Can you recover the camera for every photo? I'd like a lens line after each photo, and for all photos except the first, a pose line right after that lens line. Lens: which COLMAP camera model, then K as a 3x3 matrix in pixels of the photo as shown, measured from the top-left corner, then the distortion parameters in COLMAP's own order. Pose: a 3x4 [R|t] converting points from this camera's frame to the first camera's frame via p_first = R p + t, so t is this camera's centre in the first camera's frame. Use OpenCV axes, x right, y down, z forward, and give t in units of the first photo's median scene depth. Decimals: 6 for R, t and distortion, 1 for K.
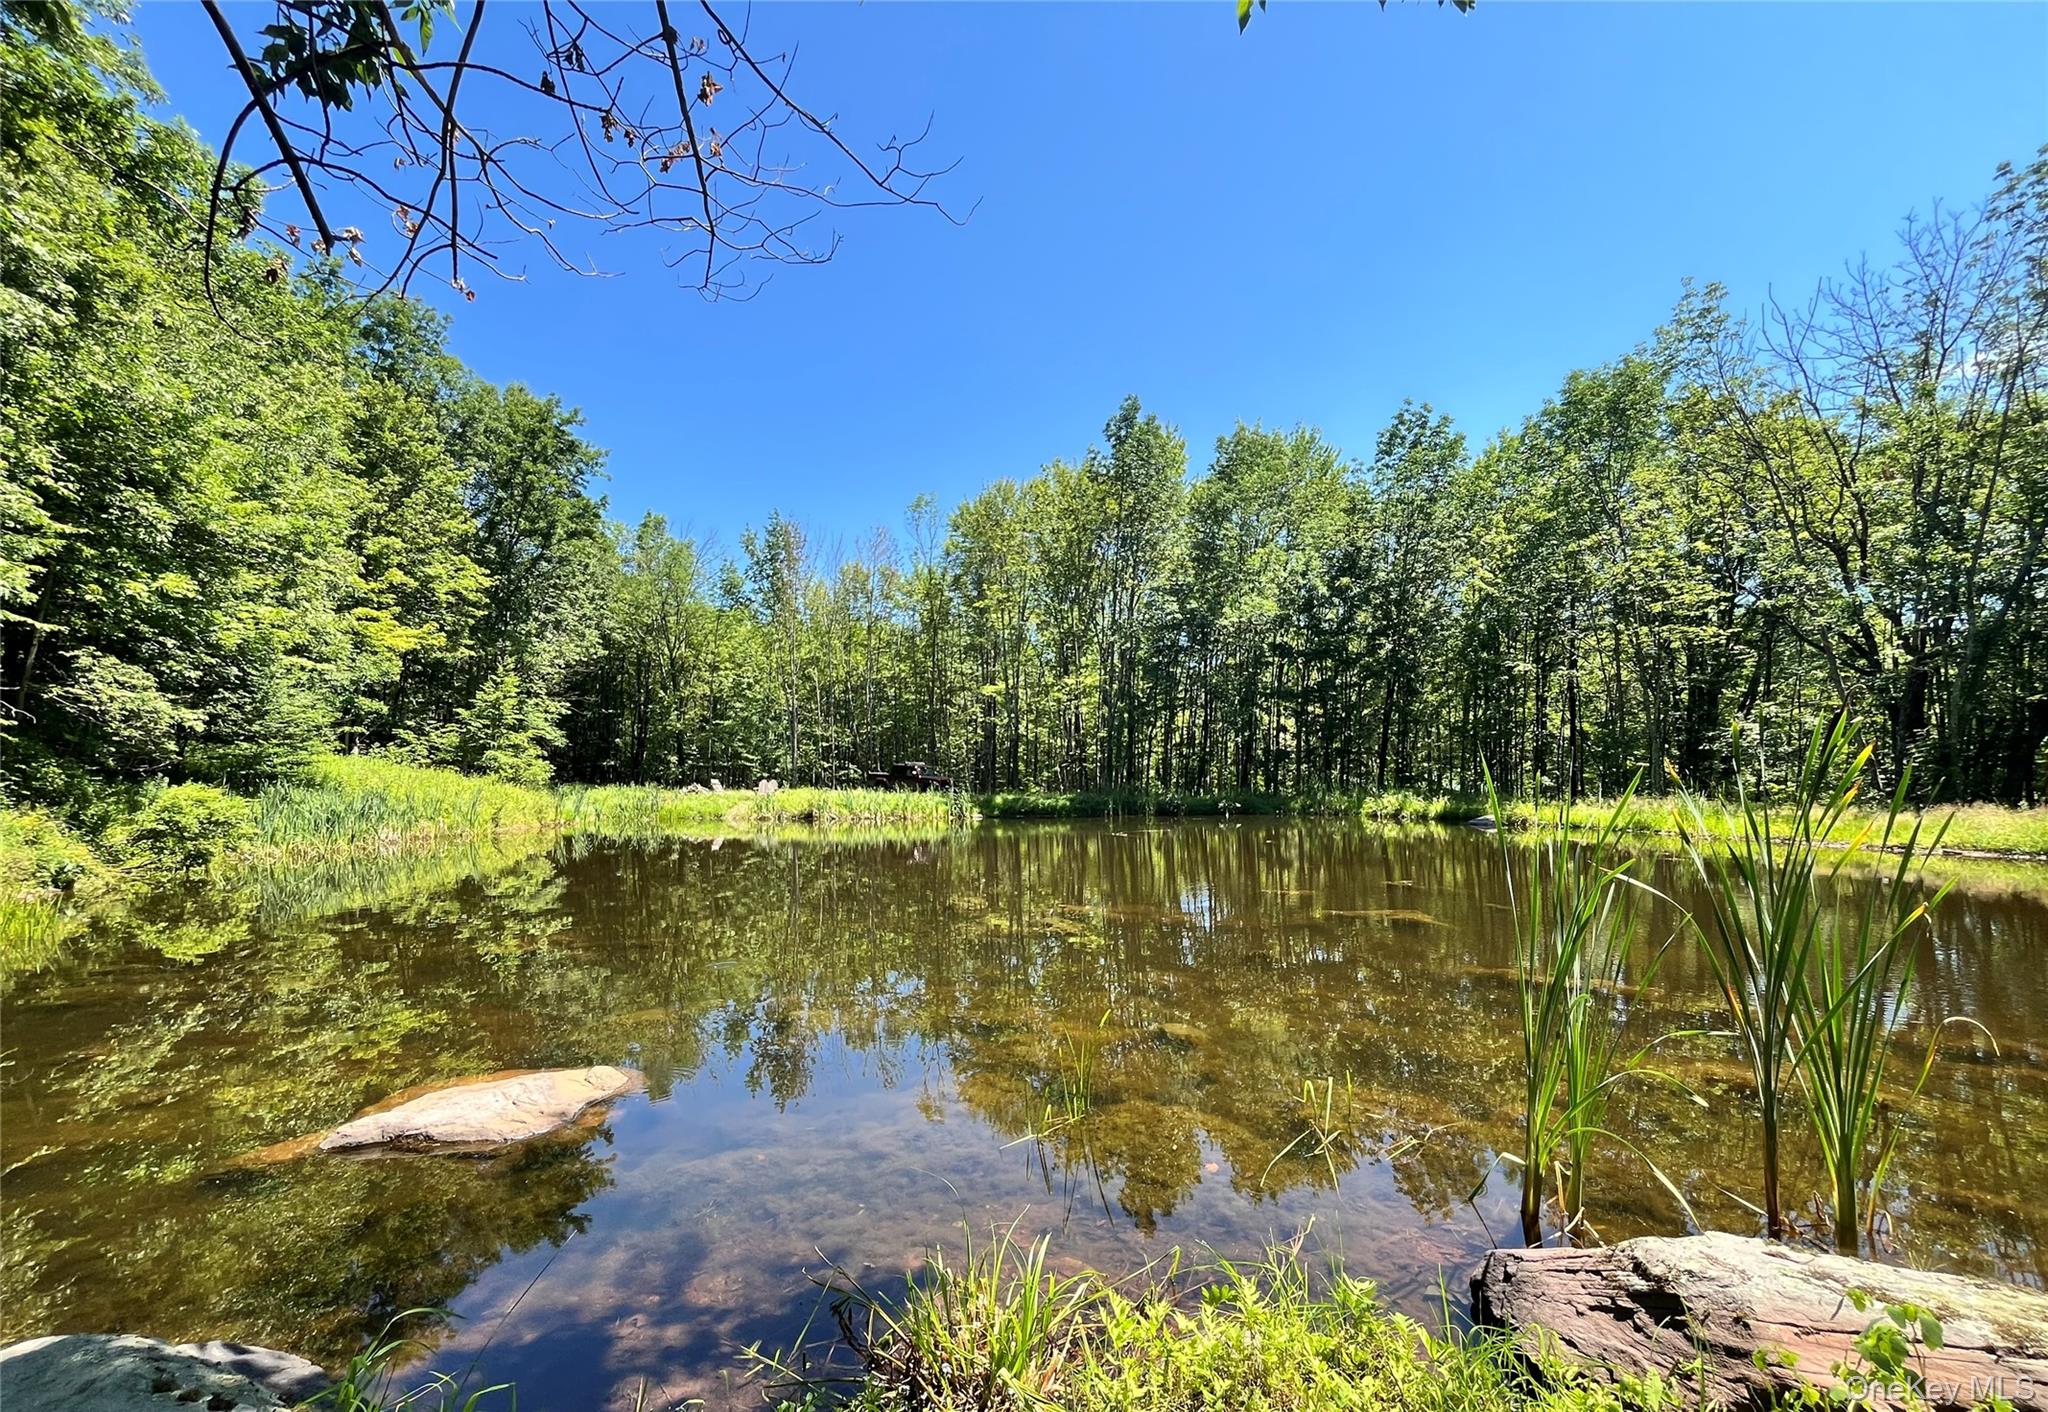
lens RADIAL K [[825.6, 0, 1022.2], [0, 825.6, 770.6], [0, 0, 1]] dist [-0.012716, 0.000465]
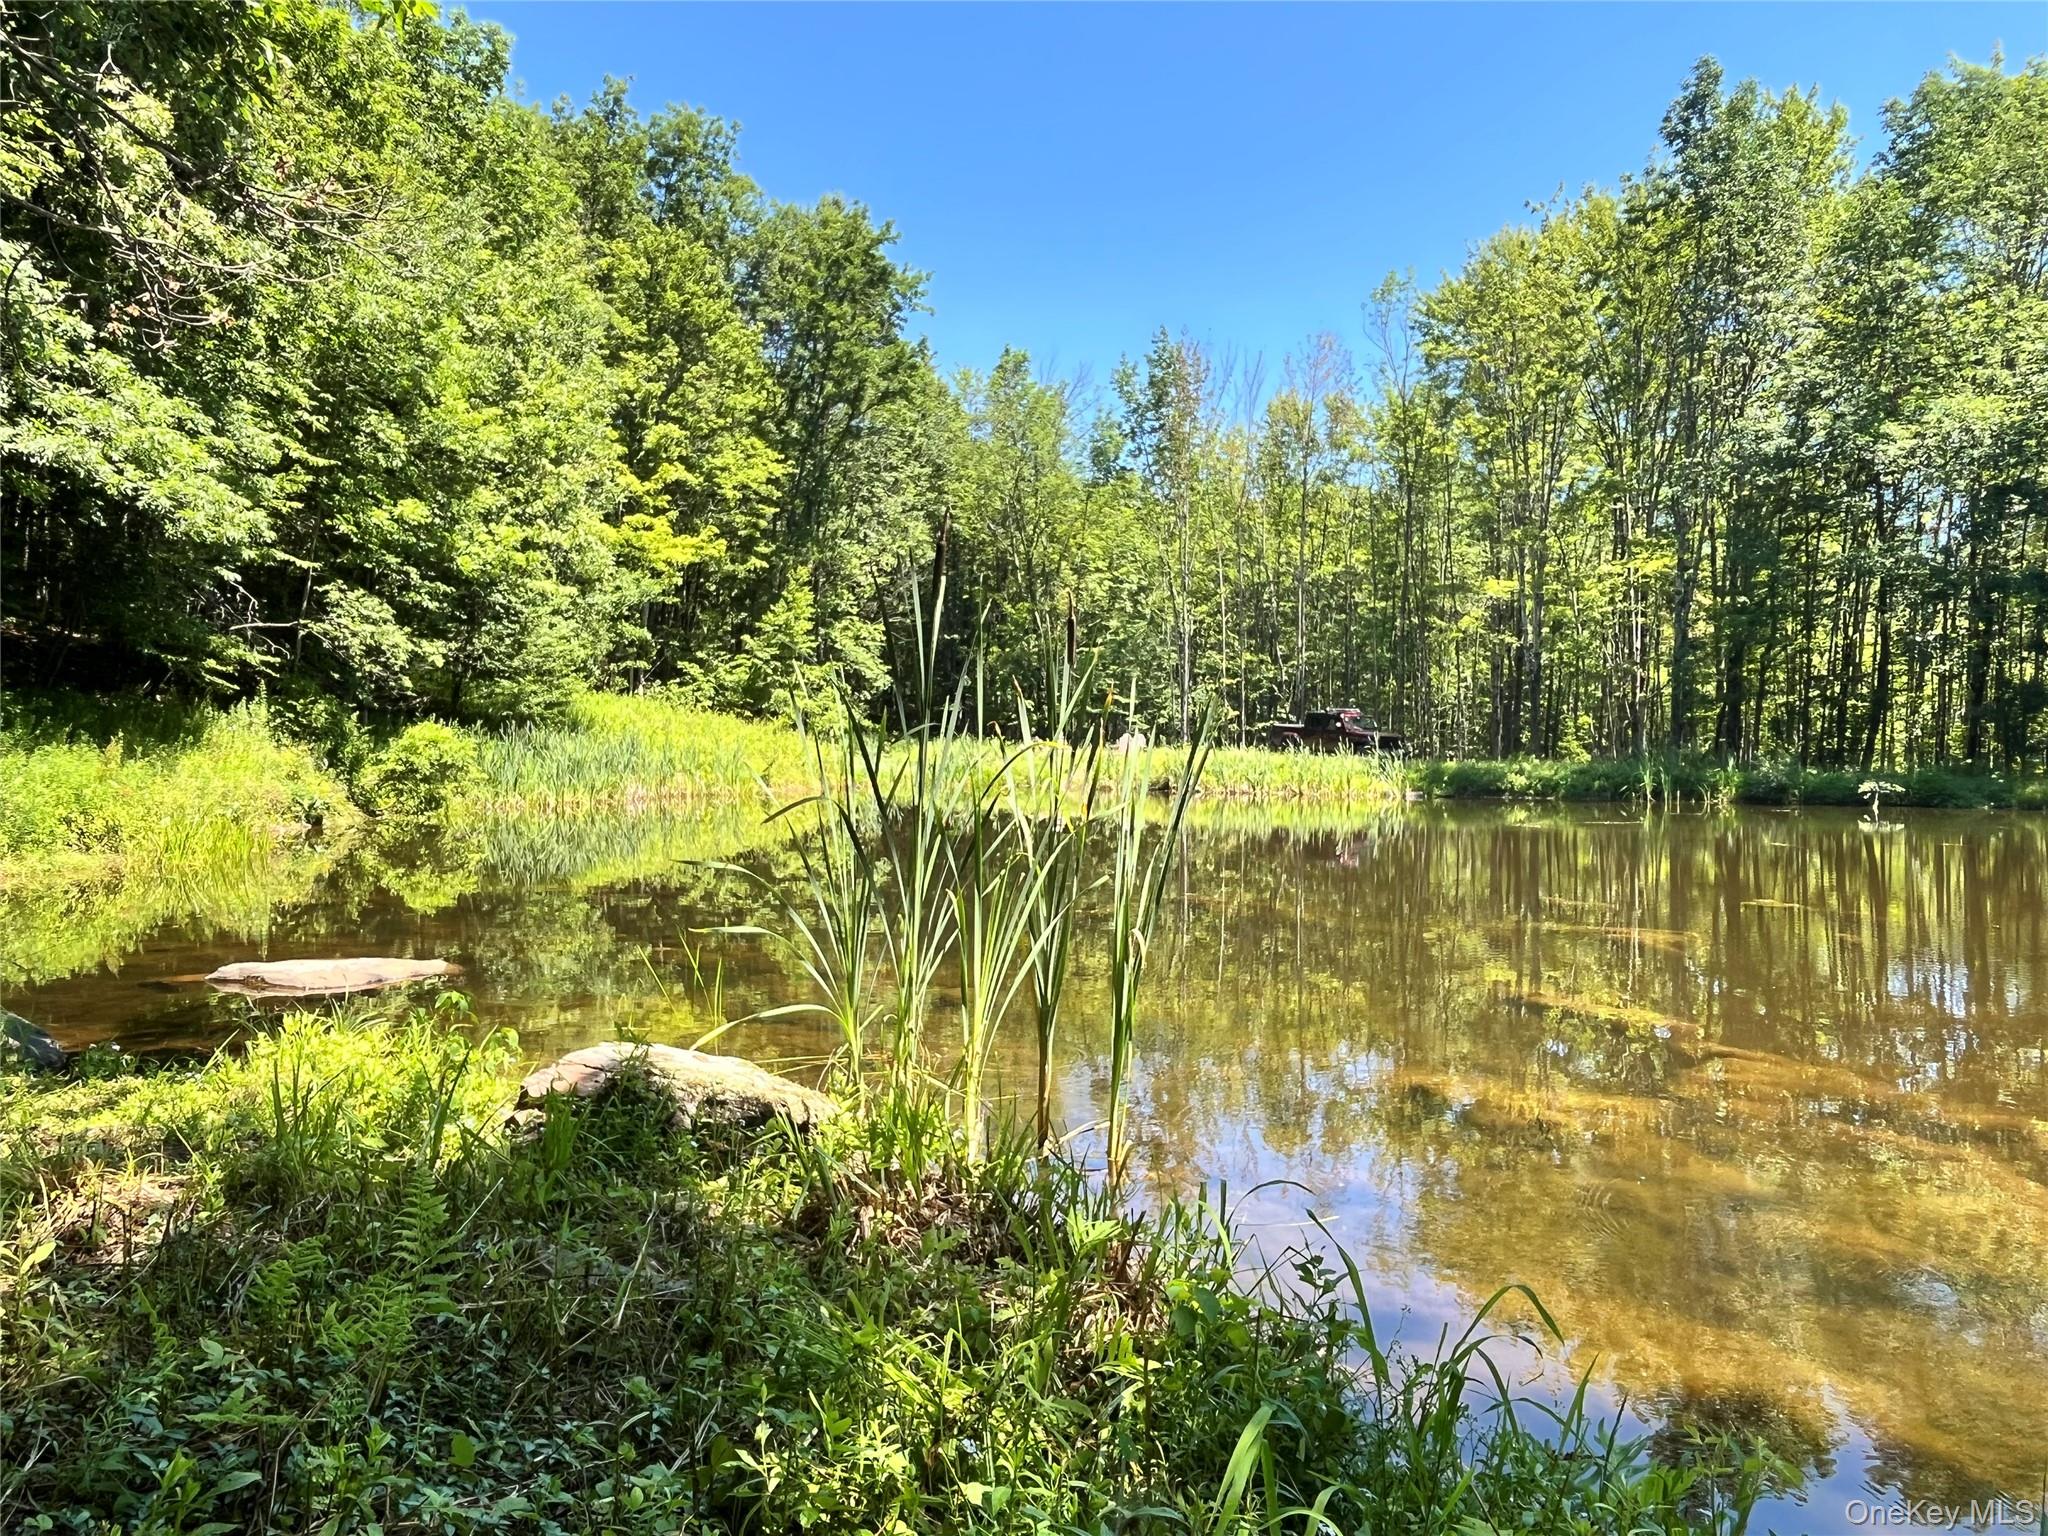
lens RADIAL K [[1337.0, 0, 1022.3], [0, 1337.0, 762.6], [0, 0, 1]] dist [0.001051, 0.006853]
pose [[0.899590, 0.022900, -0.436136, 0.116082], [-0.010460, 0.999468, 0.030904, 0.003020], [0.436611, -0.023239, 0.899350, -0.036916]]
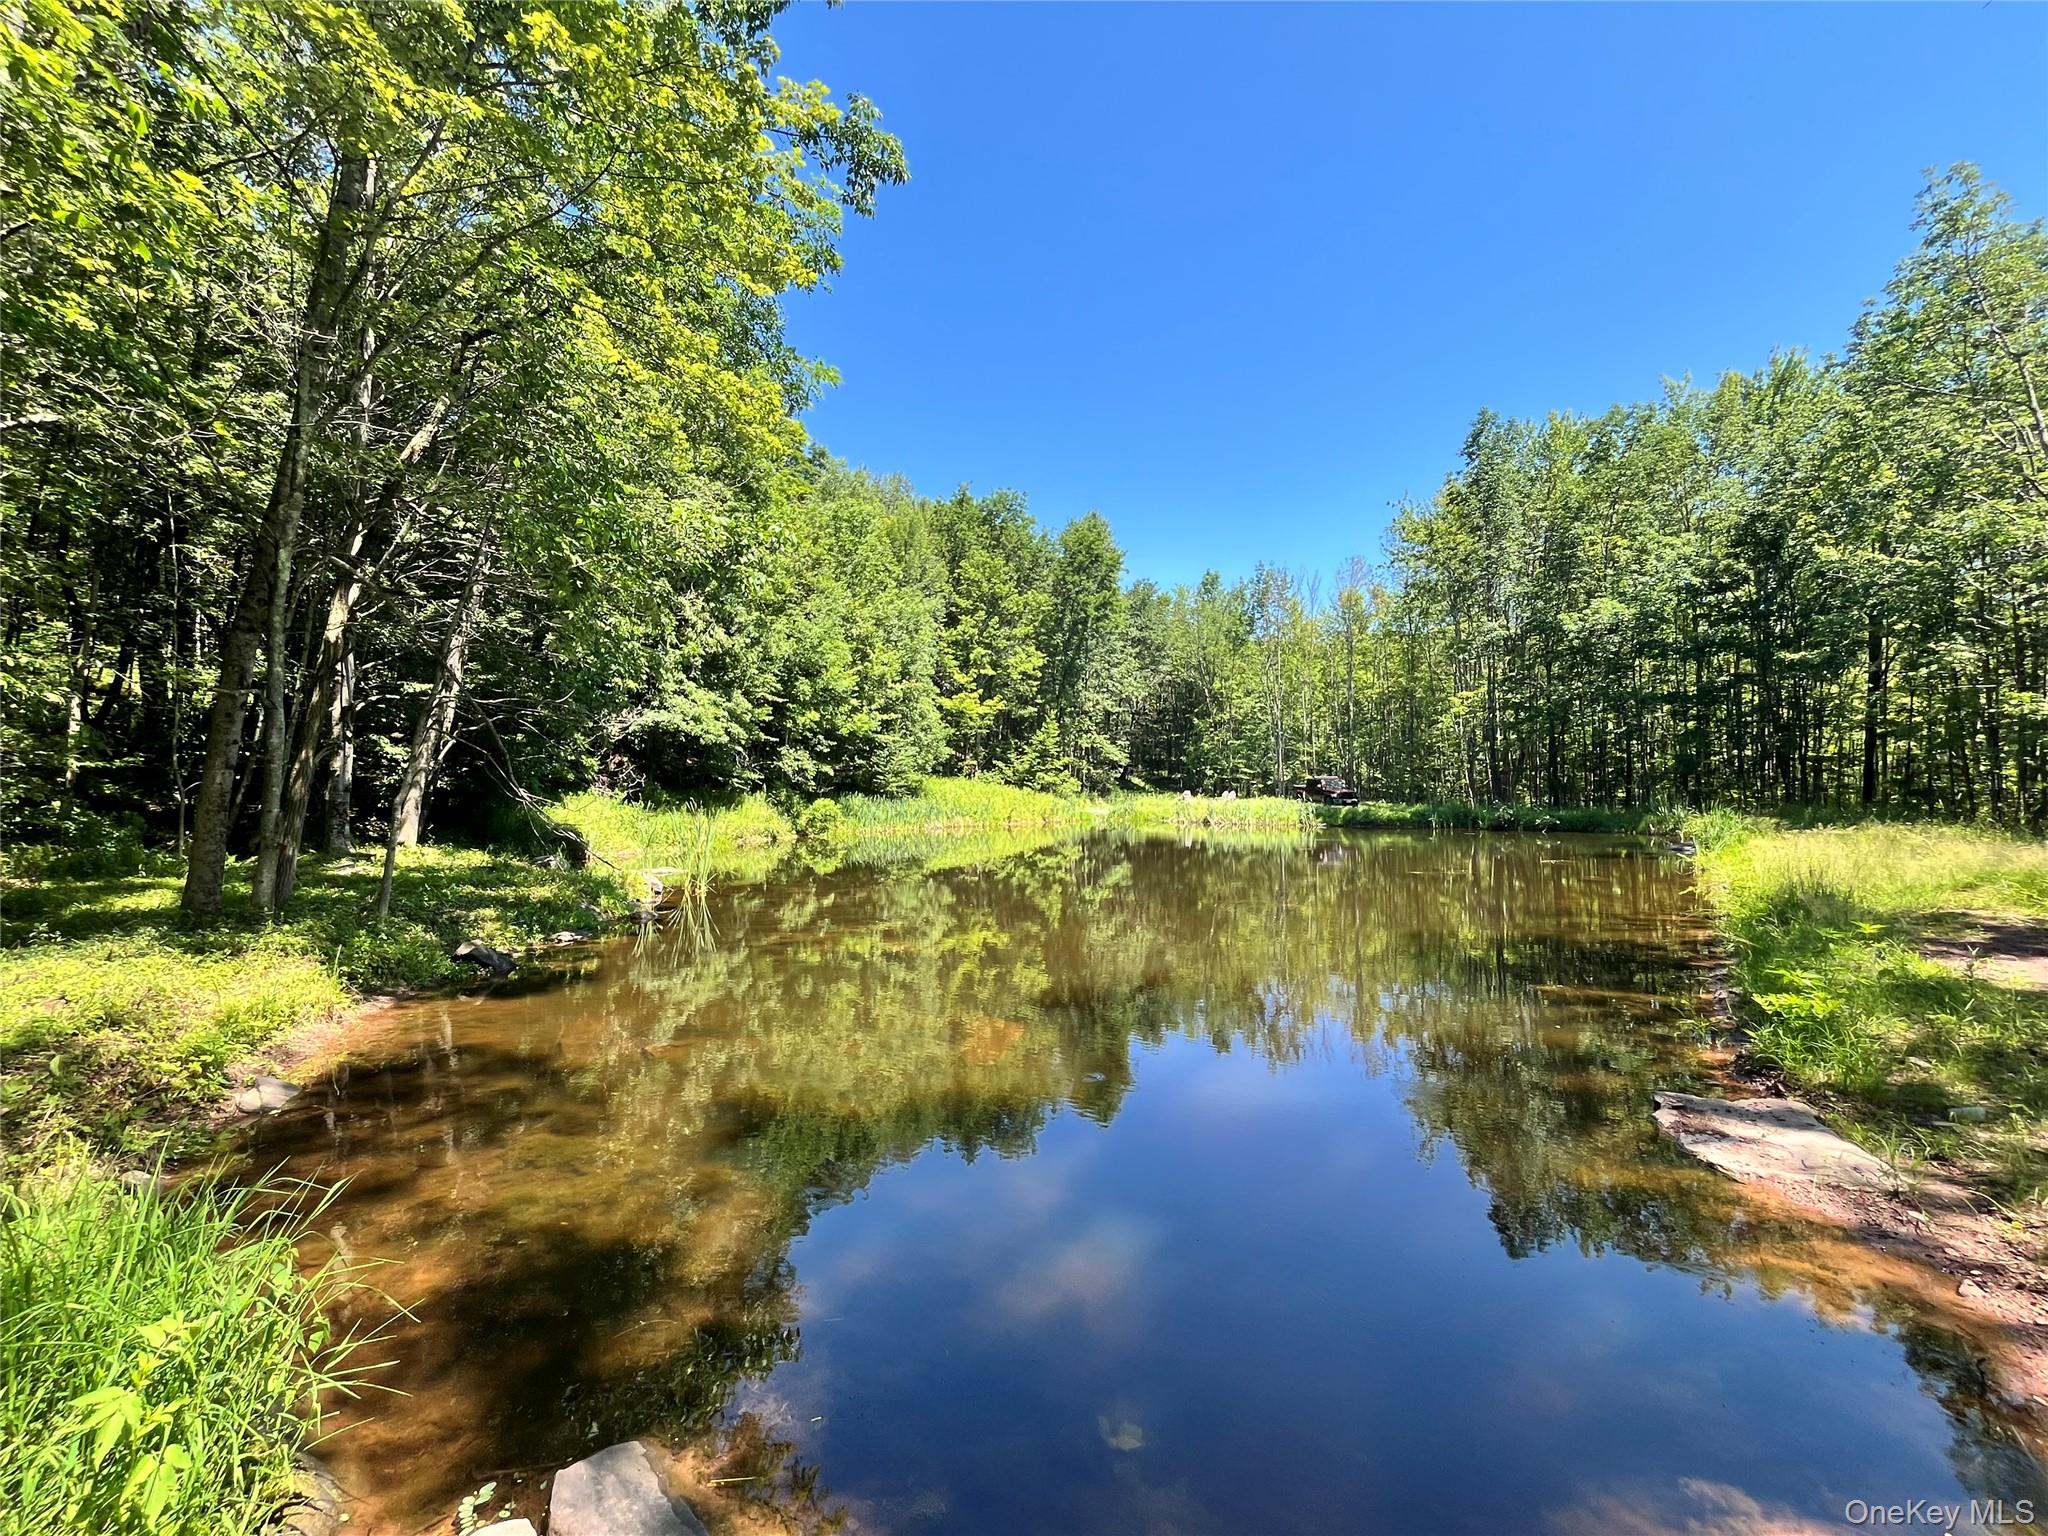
lens RADIAL K [[822.3, 0, 1029.7], [0, 822.3, 769.0], [0, 0, 1]] dist [-0.000779, -0.000006]
pose [[0.696583, -0.016075, -0.717296, 0.480835], [0.011378, 0.999871, -0.011359, -0.015064], [0.717386, -0.000249, 0.696676, -0.099434]]
